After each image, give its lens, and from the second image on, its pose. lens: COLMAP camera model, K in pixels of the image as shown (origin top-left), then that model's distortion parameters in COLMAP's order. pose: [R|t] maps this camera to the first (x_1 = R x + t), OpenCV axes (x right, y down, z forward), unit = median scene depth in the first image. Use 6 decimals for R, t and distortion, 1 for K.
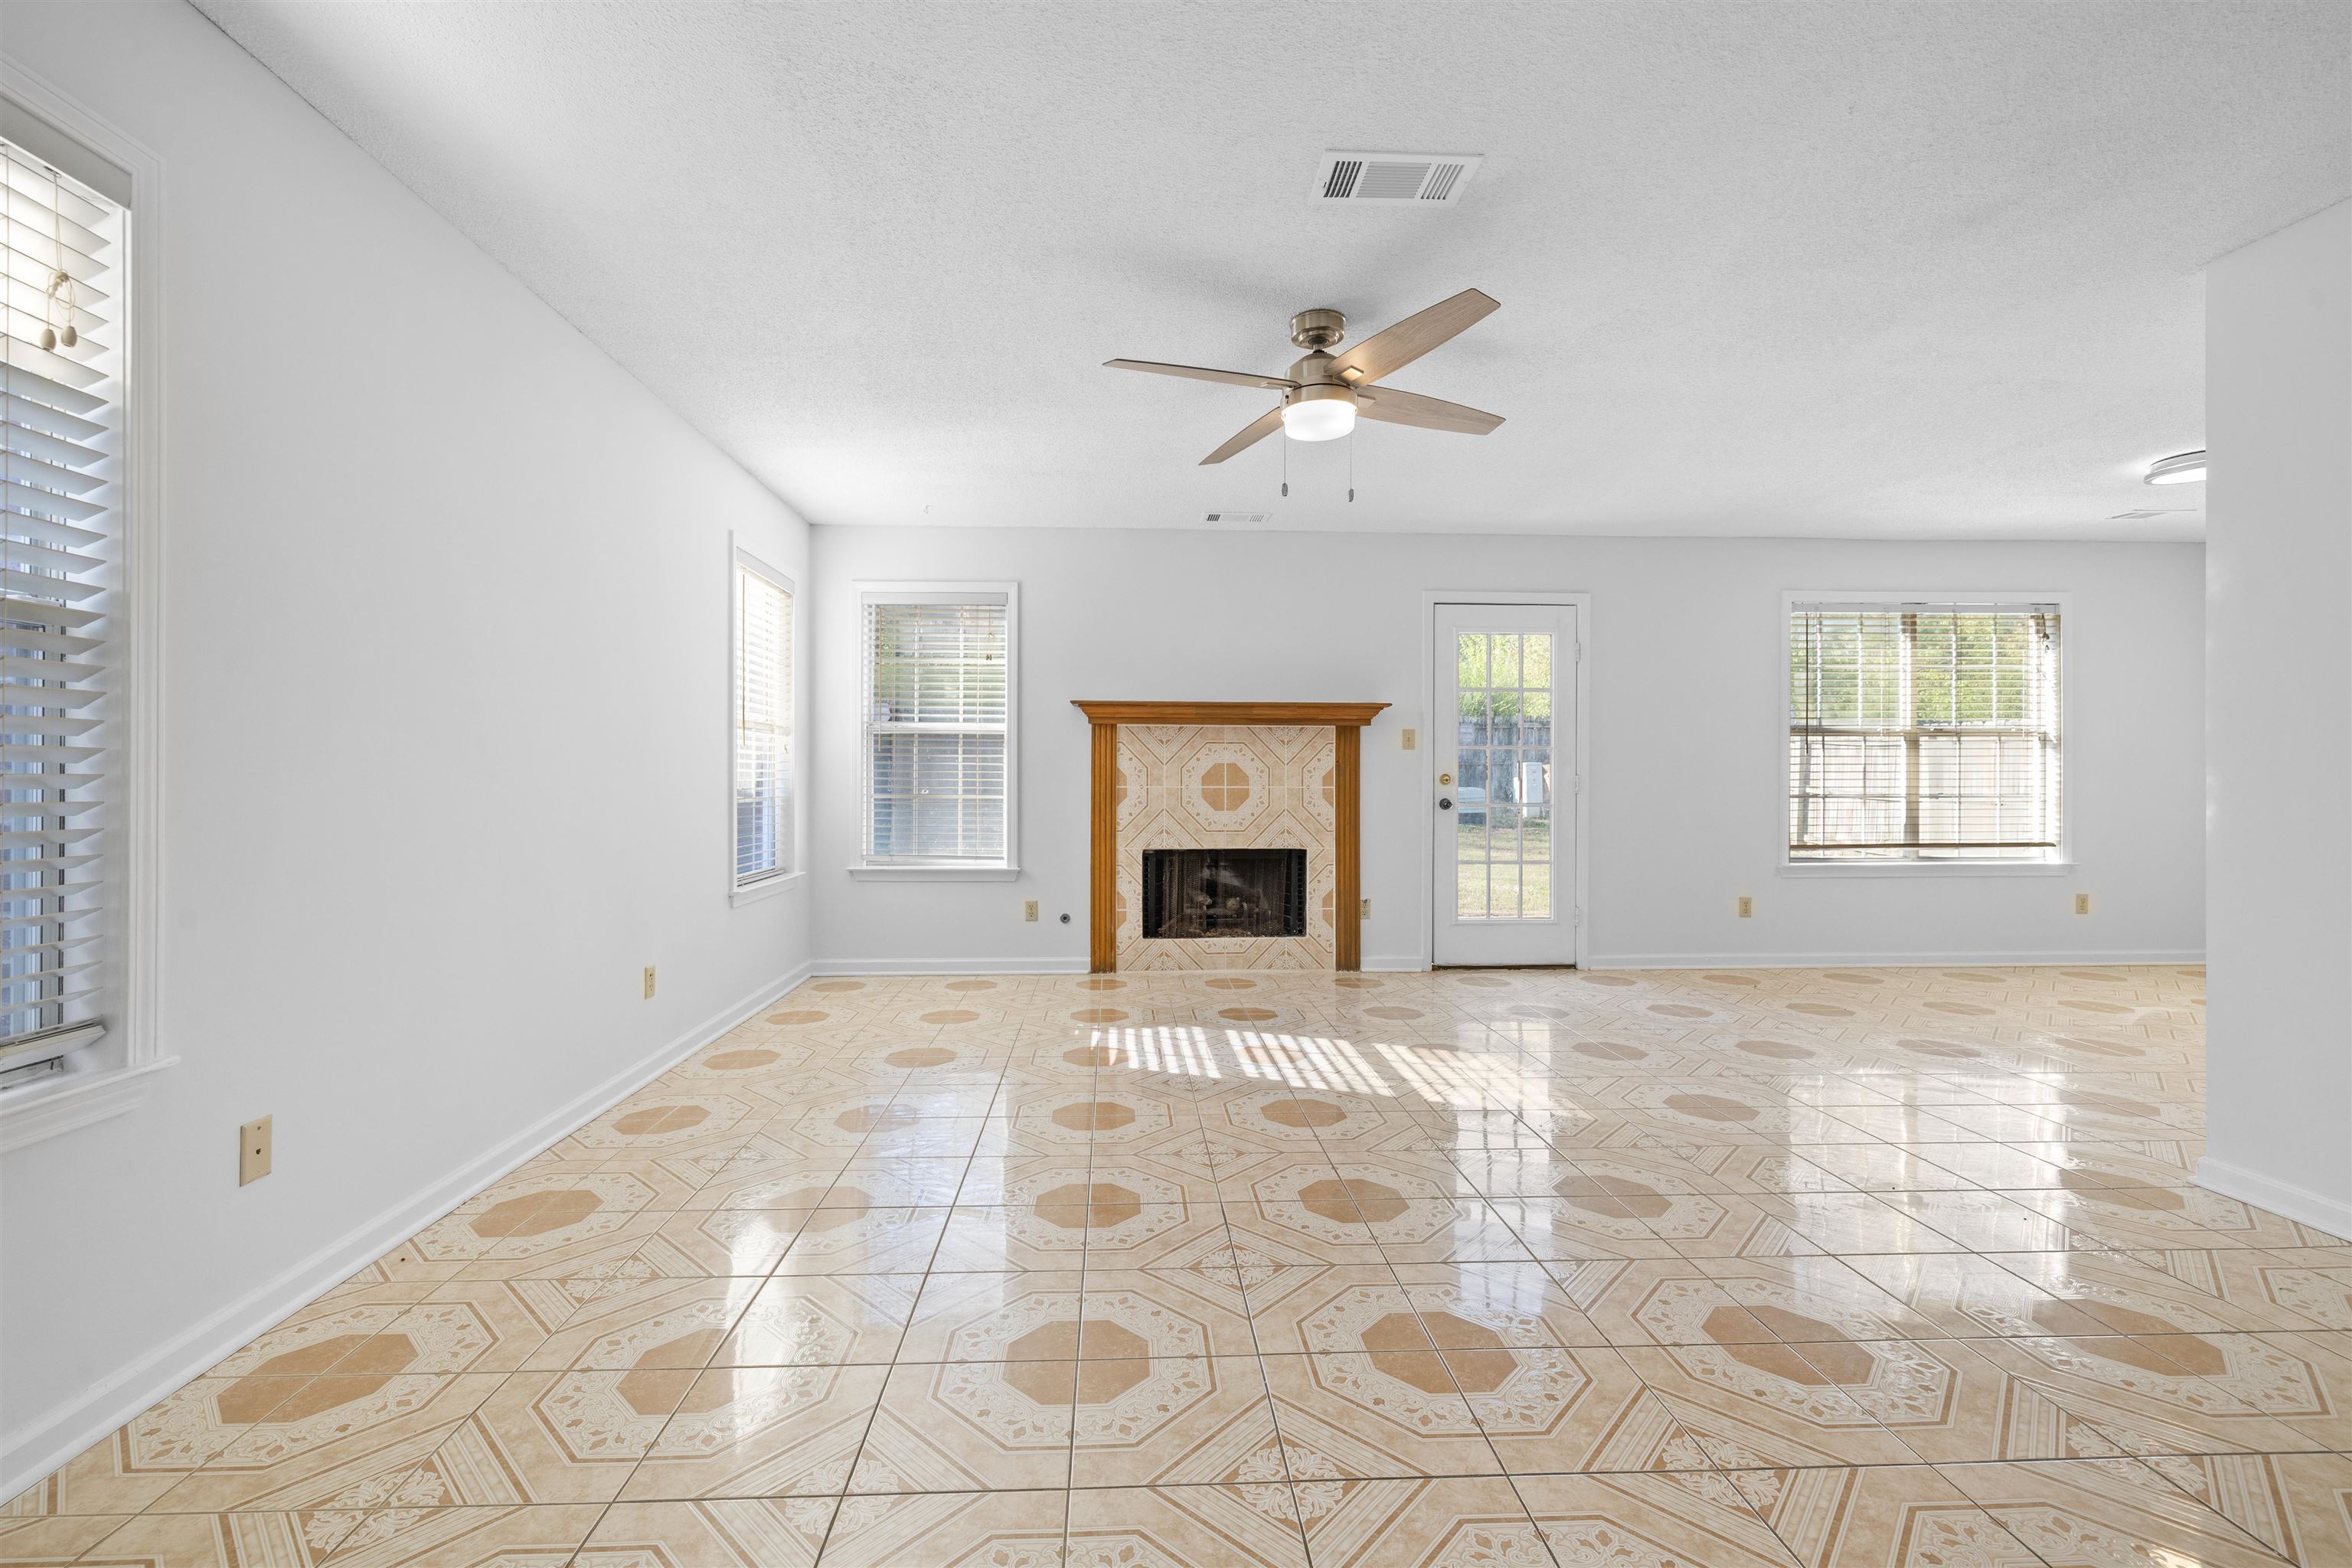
lens RADIAL K [[982.0, 0, 1170.7], [0, 982.0, 772.8], [0, 0, 1]] dist [-0.001195, -0.000870]
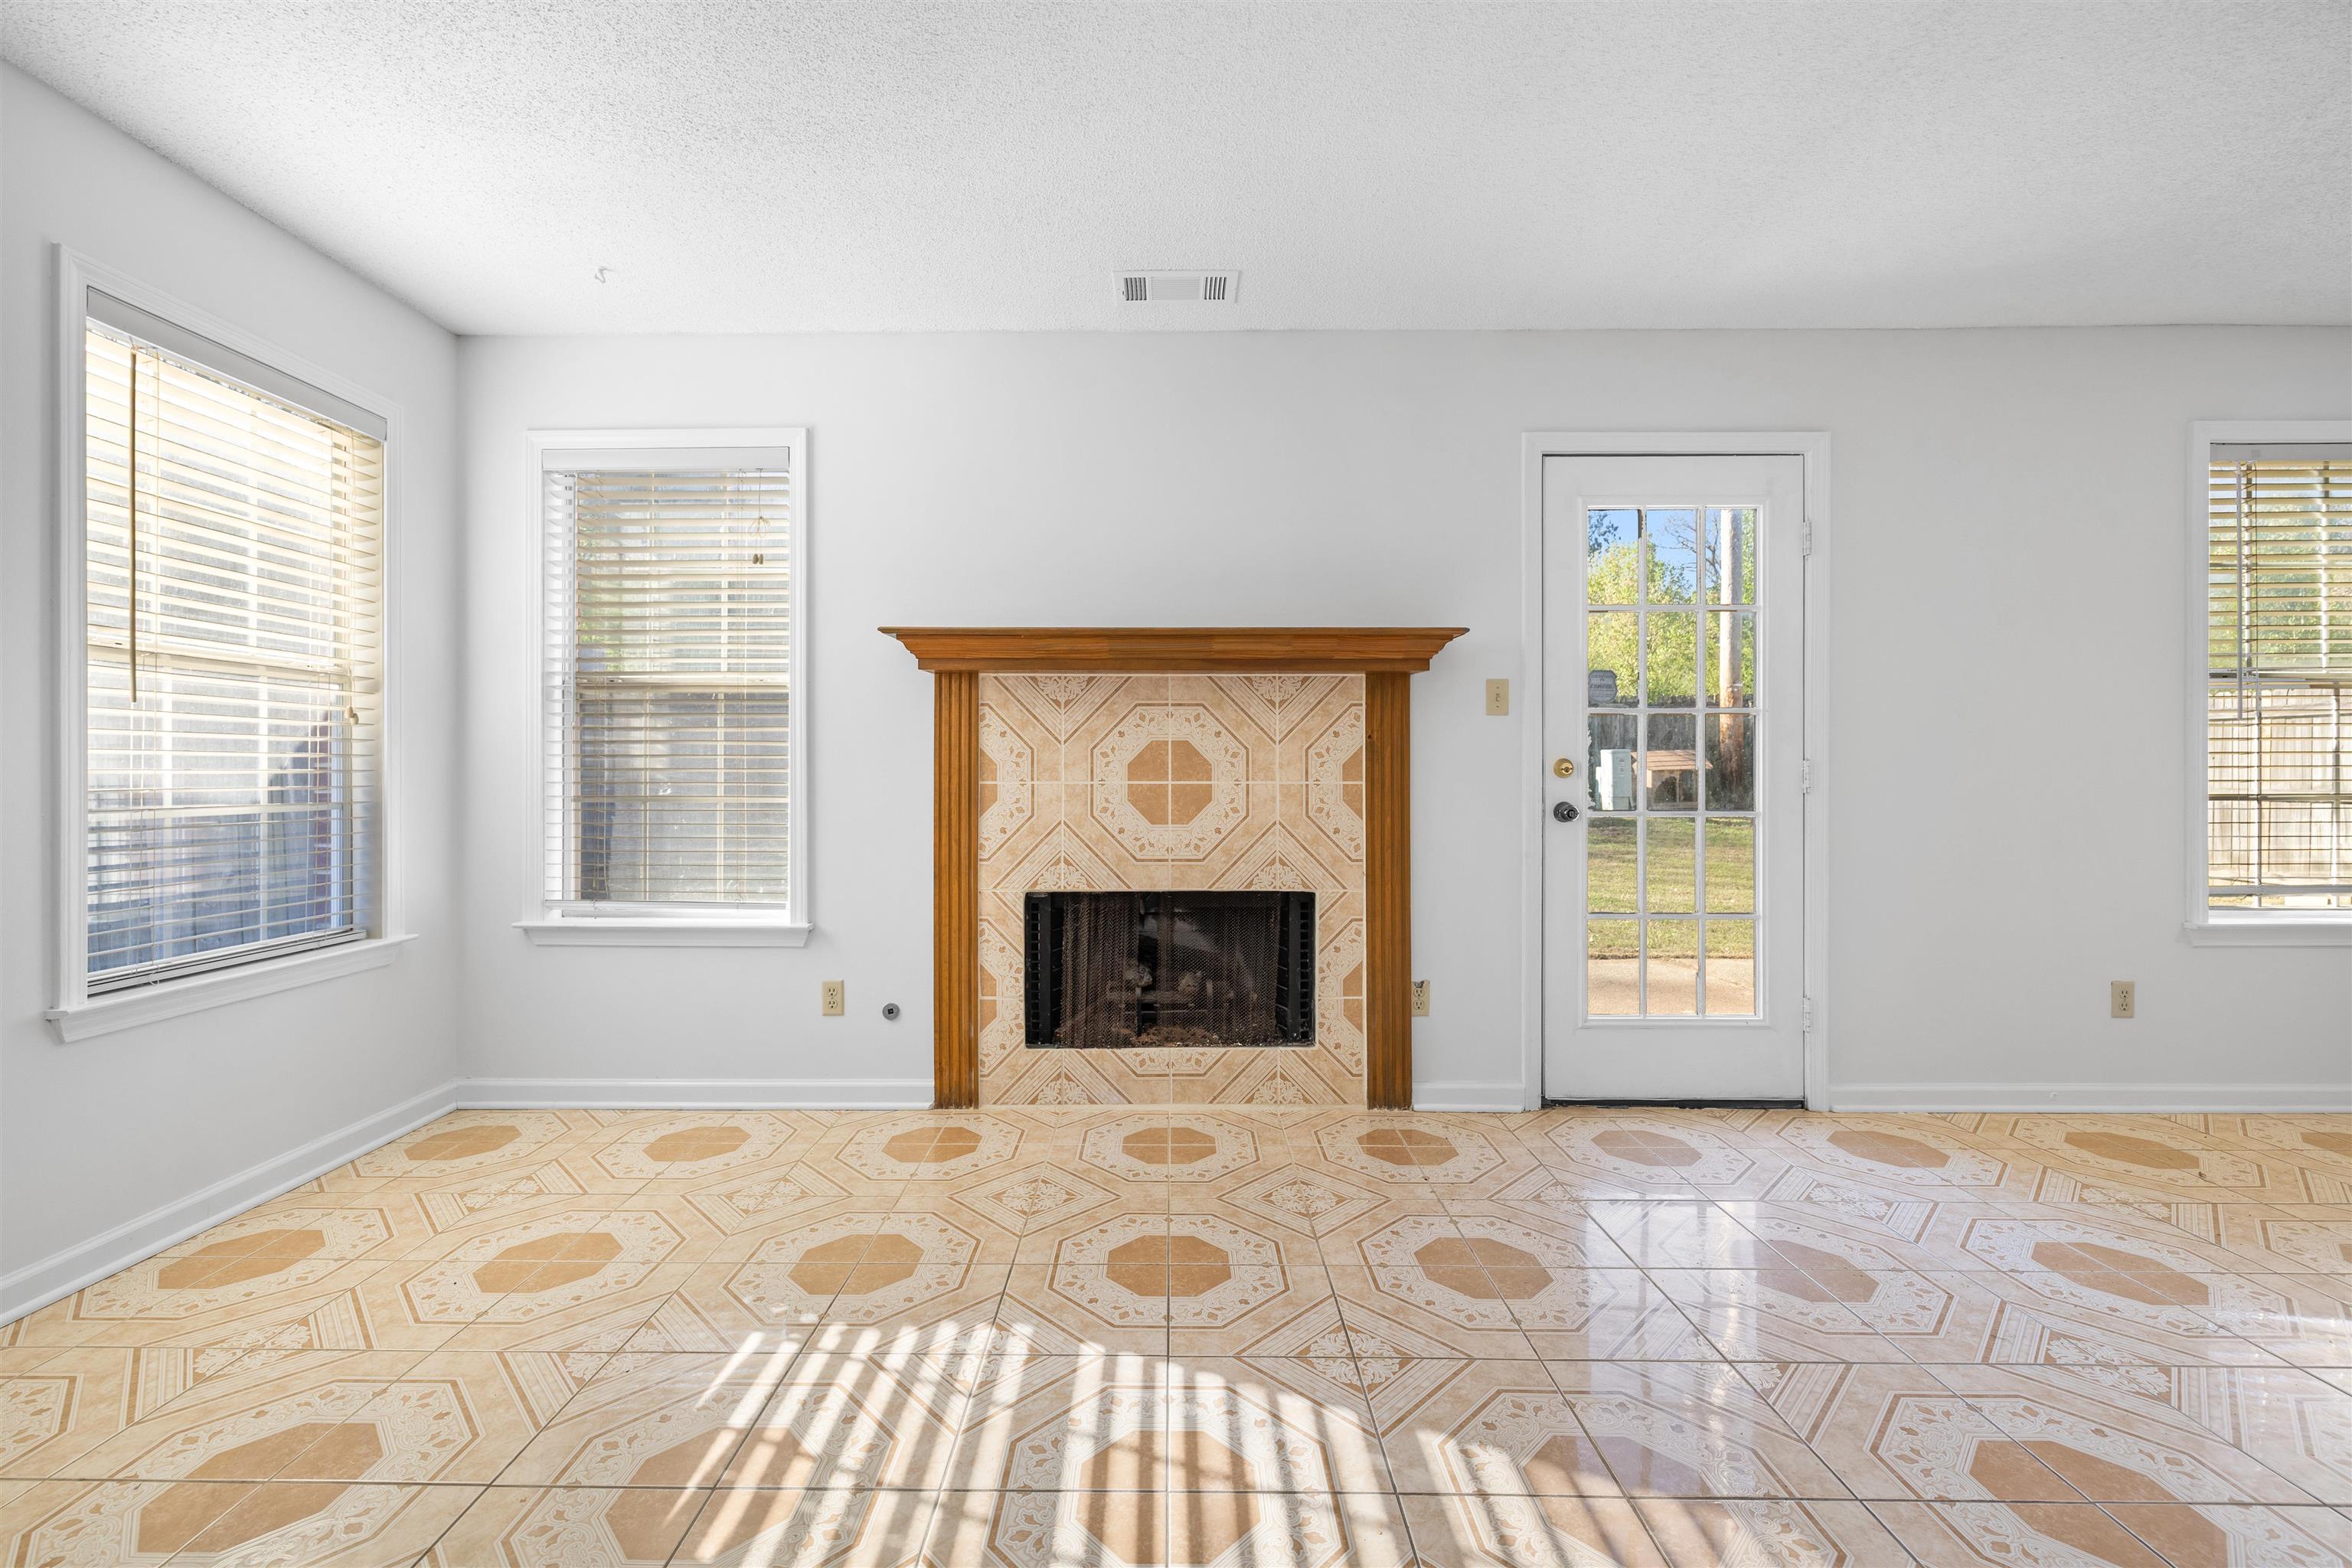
lens RADIAL K [[982.0, 0, 1172.6], [0, 982.0, 764.8], [0, 0, 1]] dist [-0.001195, -0.000870]
pose [[0.997790, -0.002162, -0.066412, 0.095056], [0.002499, 0.999984, 0.004986, 0.001316], [0.066400, -0.005140, 0.997780, 0.433837]]
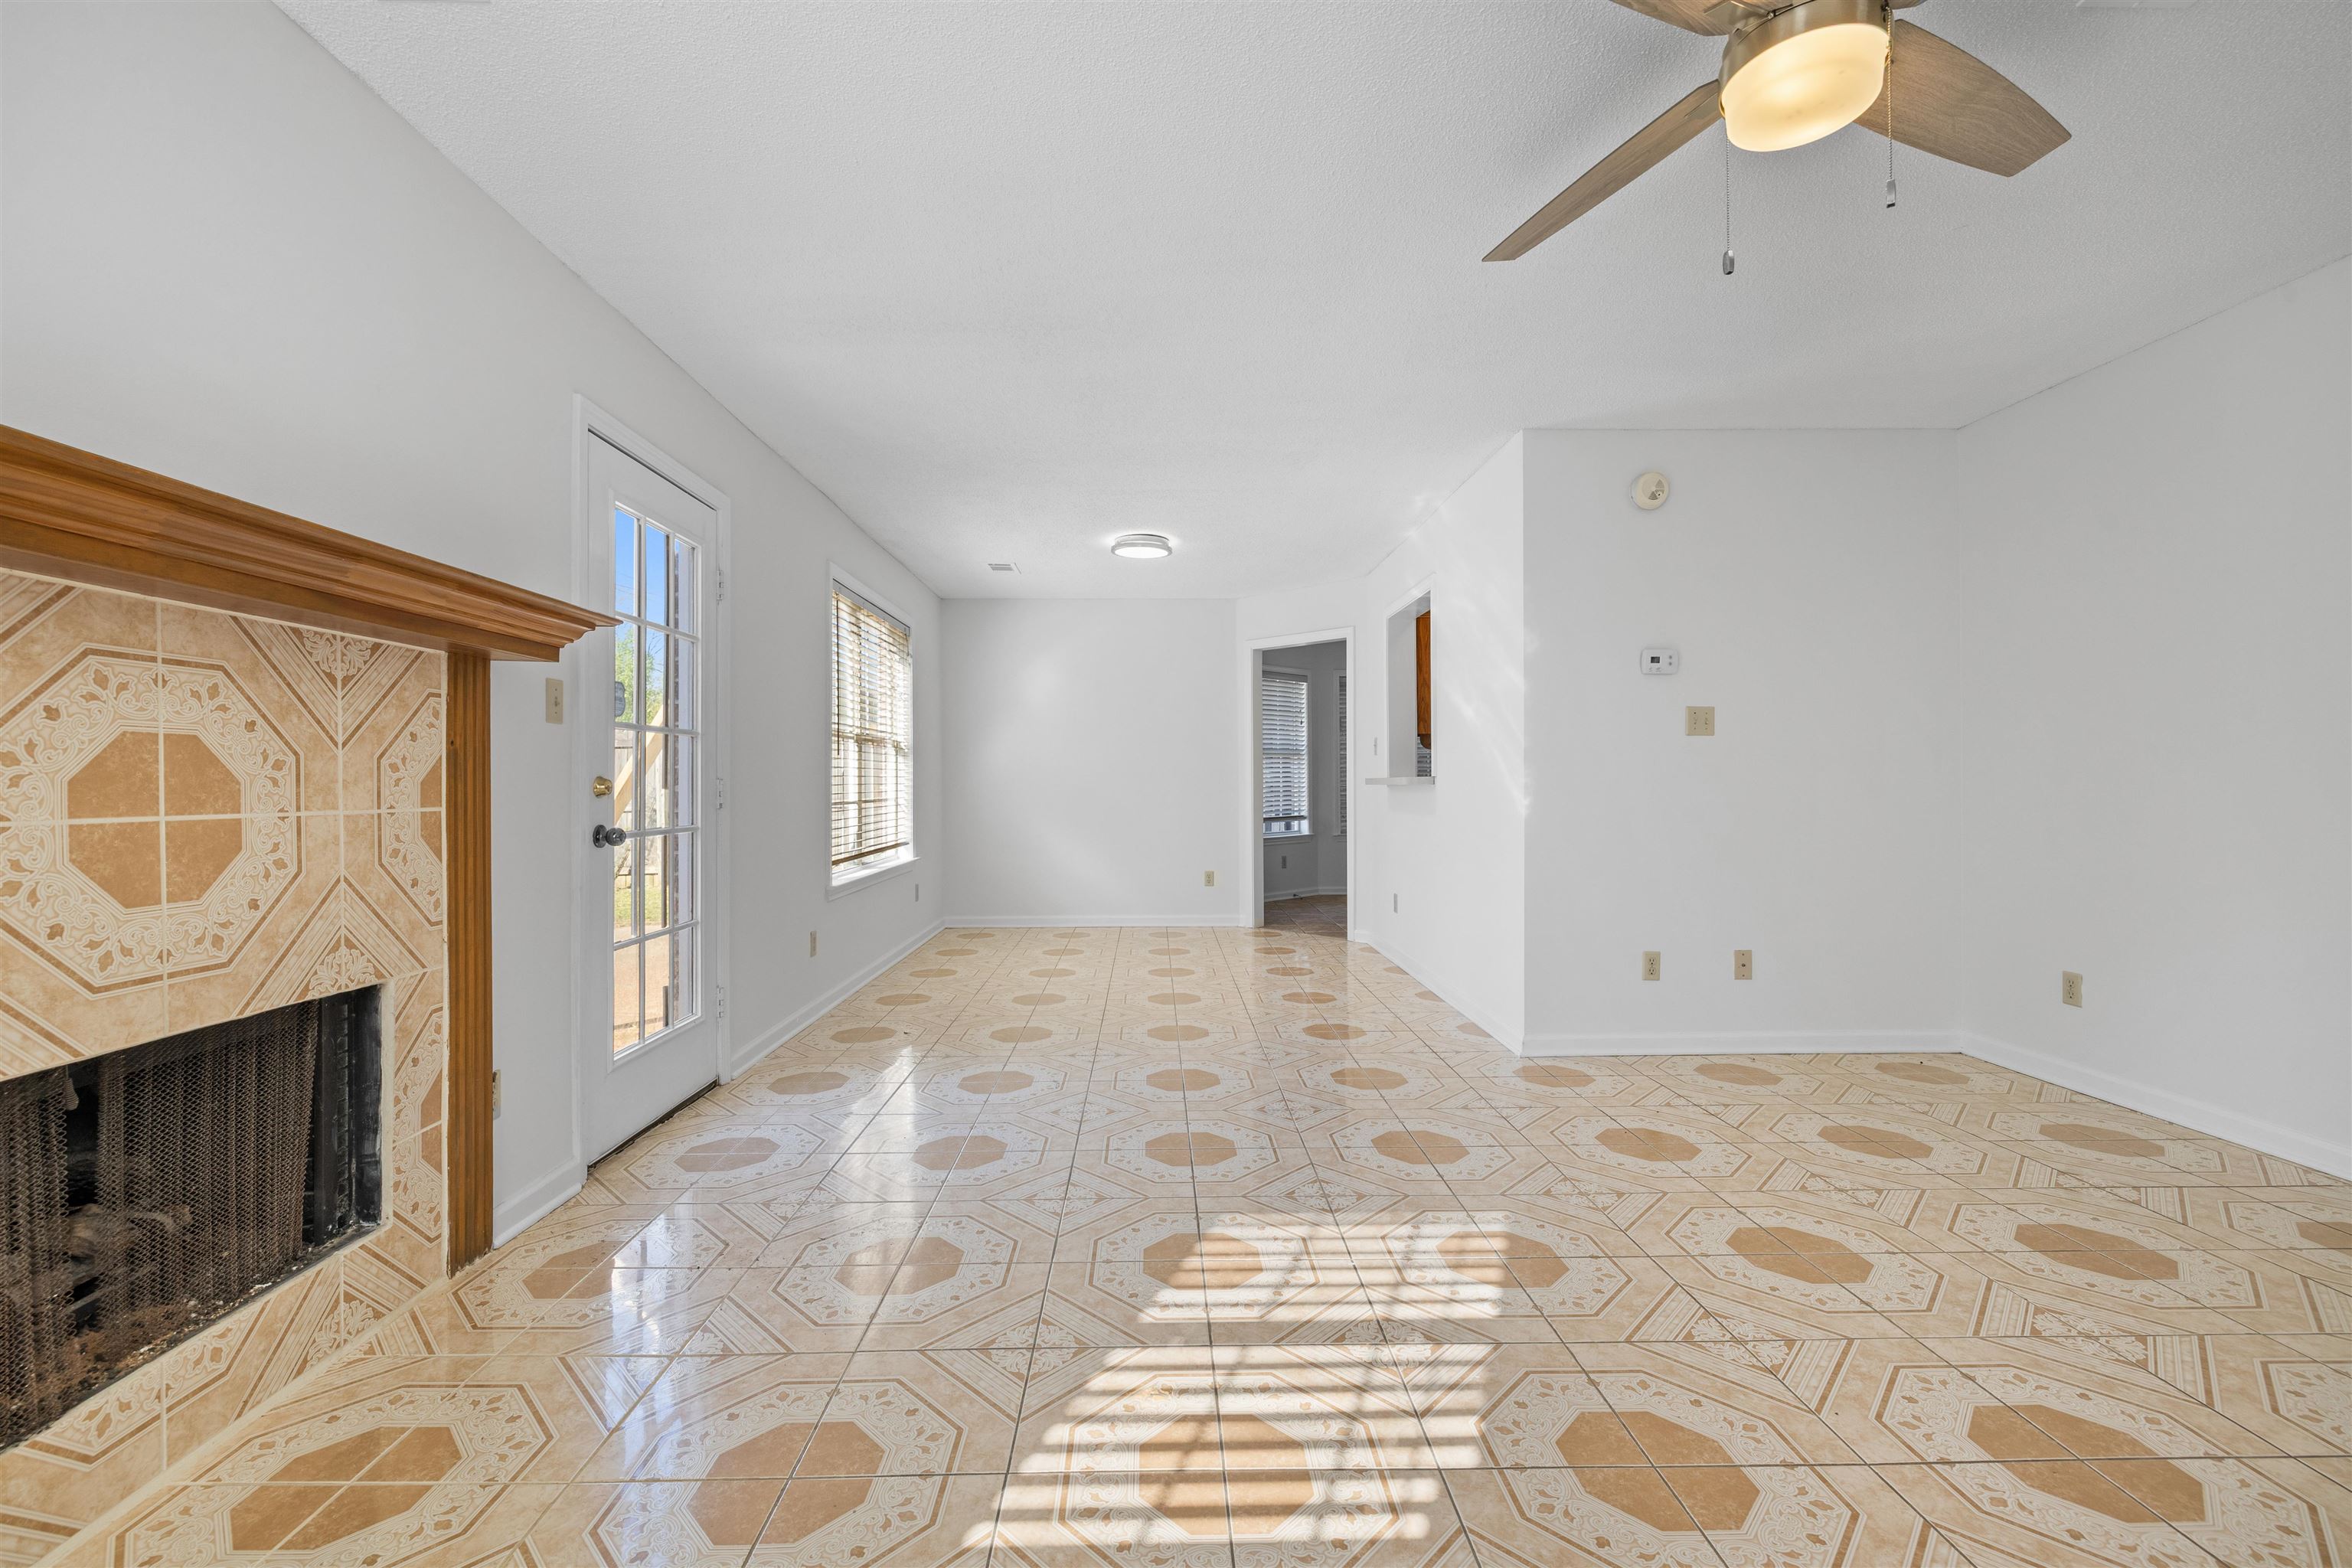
lens RADIAL K [[982.0, 0, 1152.1], [0, 982.0, 781.9], [0, 0, 1]] dist [-0.001195, -0.000870]
pose [[0.054446, -0.000361, 0.998517, -0.207477], [0.000059, 1.000000, 0.000358, 0.003899], [-0.998517, 0.000039, 0.054446, 0.703360]]
